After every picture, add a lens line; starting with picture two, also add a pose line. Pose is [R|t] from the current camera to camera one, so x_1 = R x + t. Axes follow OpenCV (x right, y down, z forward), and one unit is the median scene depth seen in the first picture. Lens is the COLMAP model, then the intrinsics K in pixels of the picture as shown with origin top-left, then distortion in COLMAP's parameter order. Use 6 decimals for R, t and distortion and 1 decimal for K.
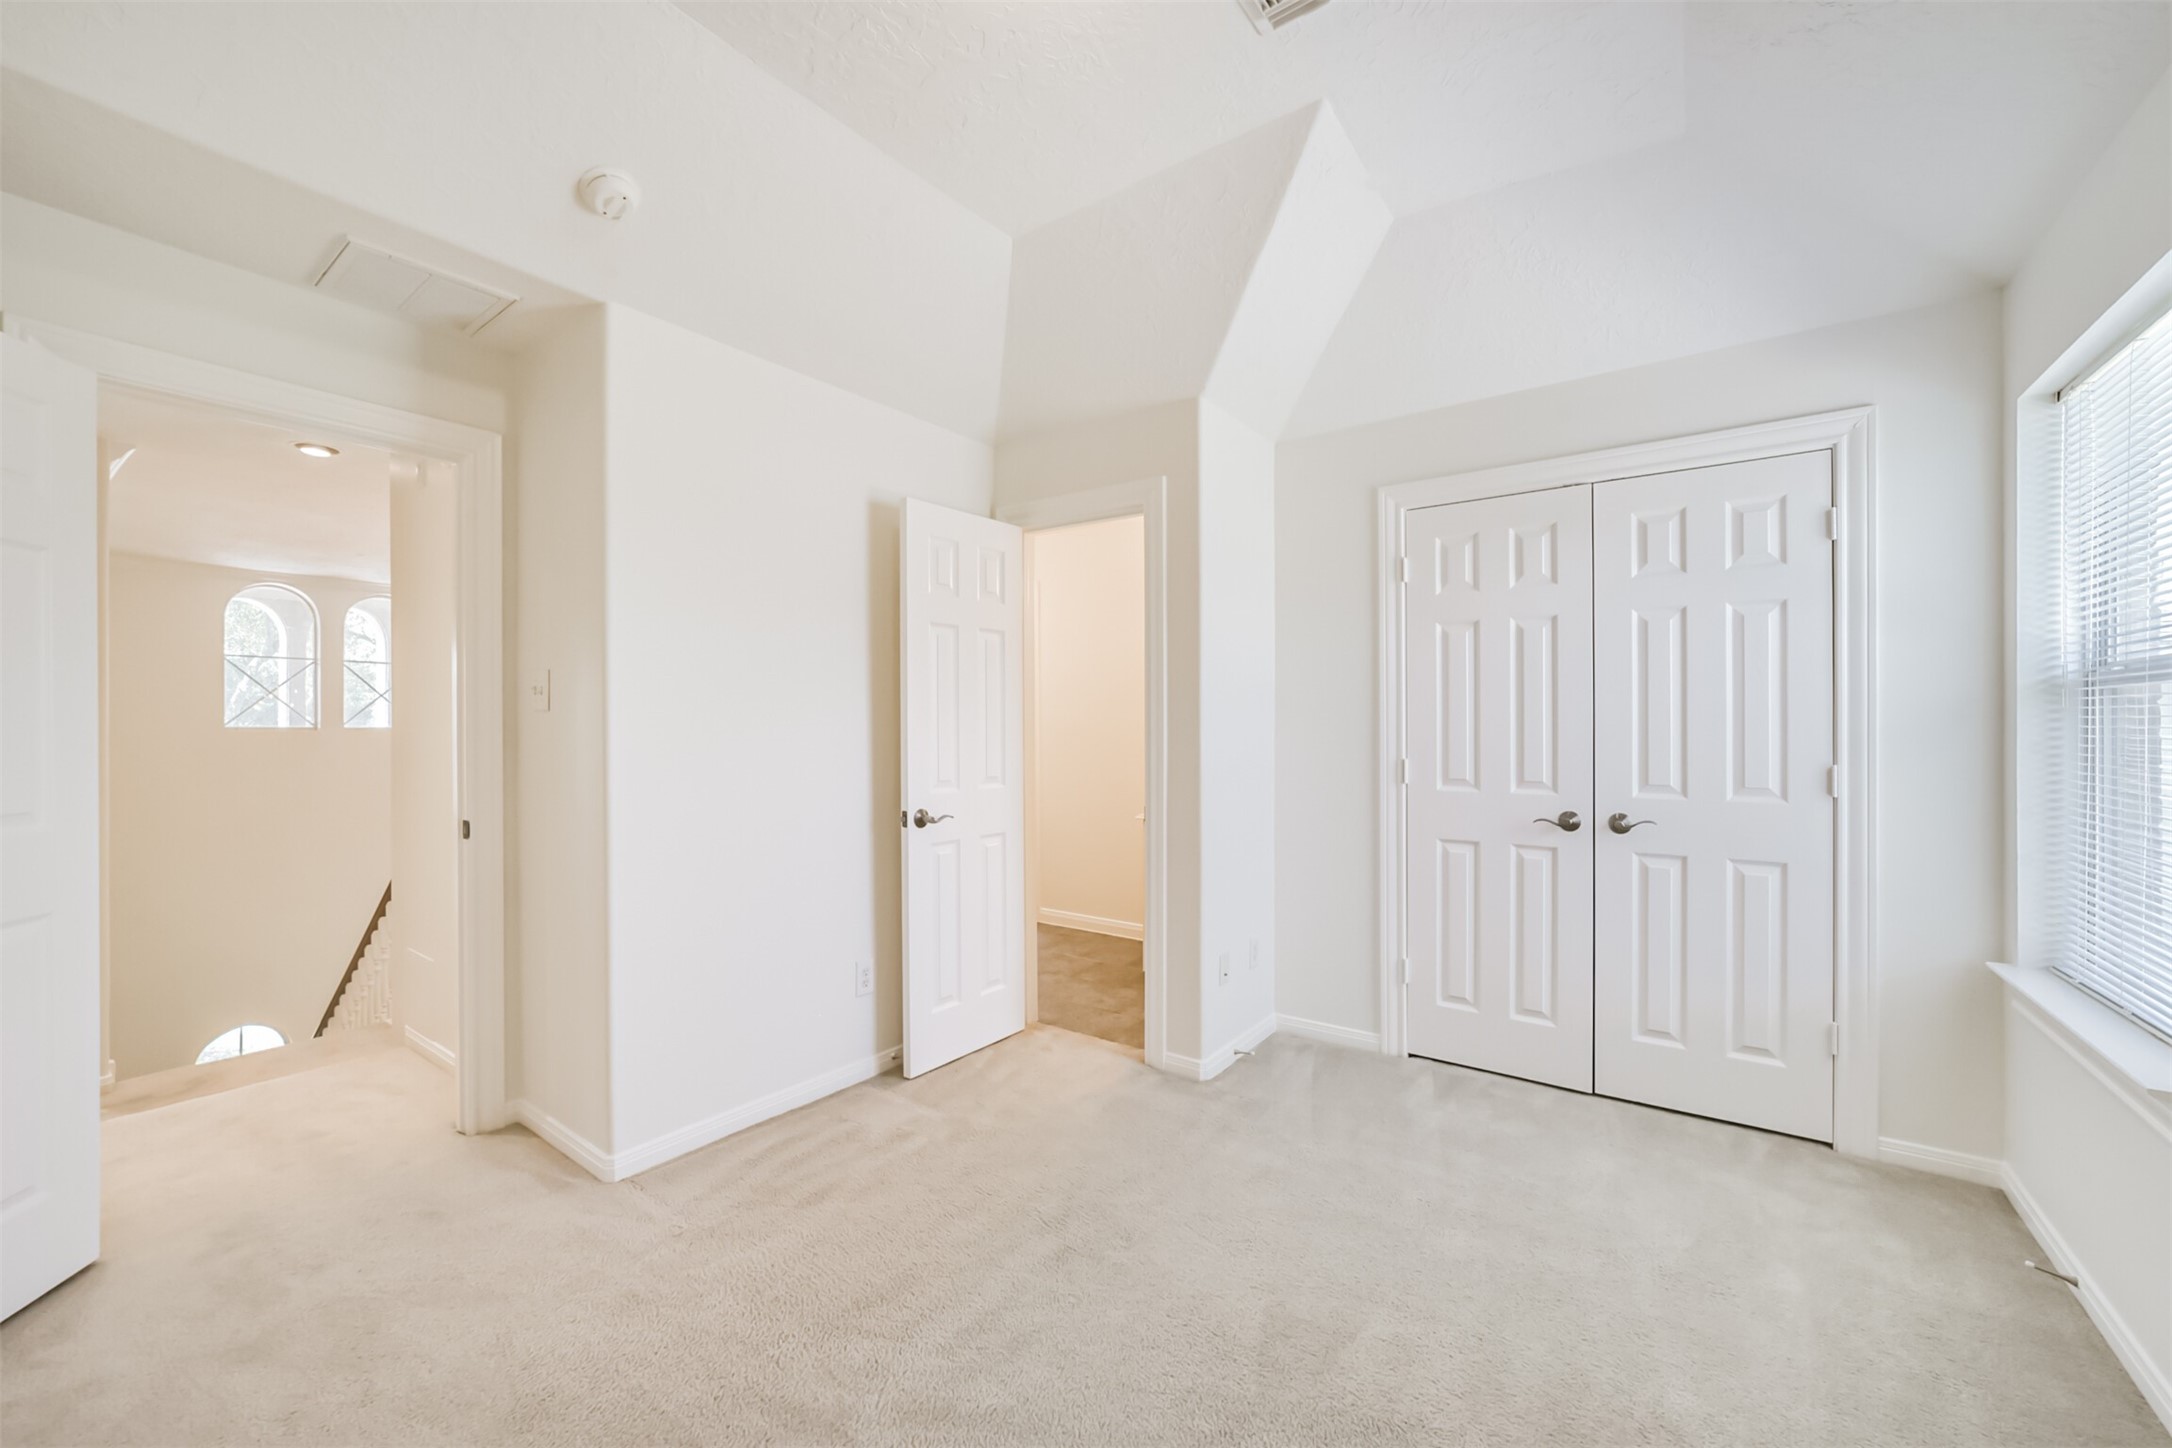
lens RADIAL K [[814.4, 0, 1068.2], [0, 814.4, 725.3], [0, 0, 1]] dist [-0.020462, 0.000274]
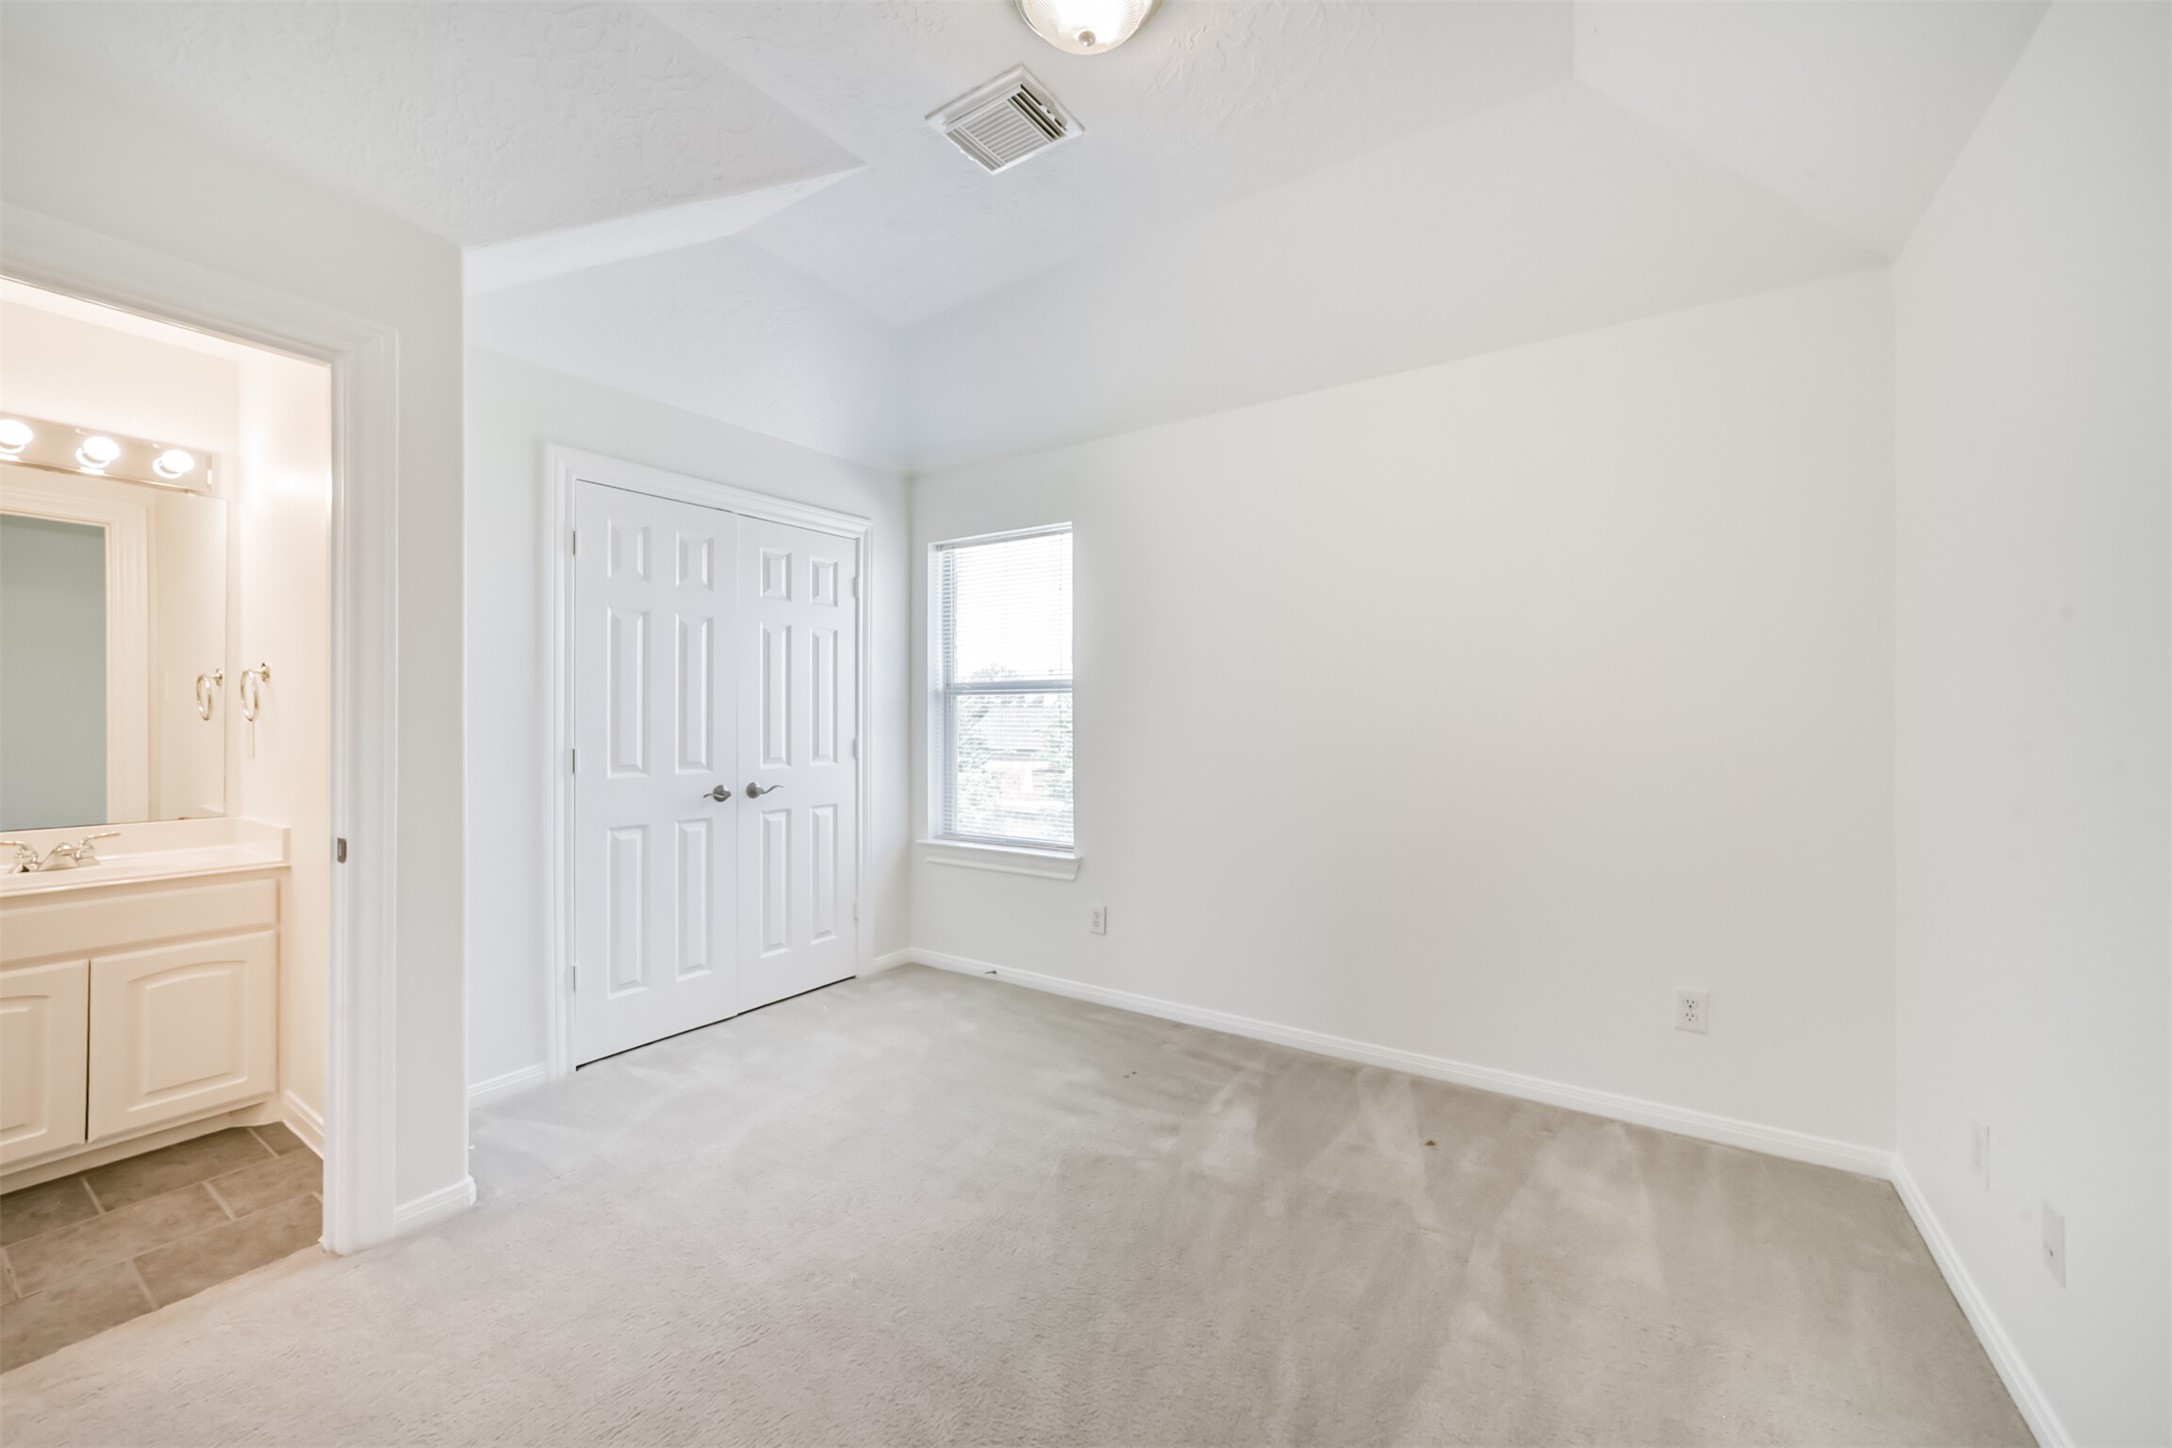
lens RADIAL K [[879.7, 0, 1094.4], [0, 879.7, 713.1], [0, 0, 1]] dist [0.027022, 0.000064]
pose [[-0.043819, 0.002788, 0.999036, -0.693193], [-0.003793, 0.999988, -0.002957, 0.002727], [-0.999032, -0.003919, -0.043808, 0.504331]]
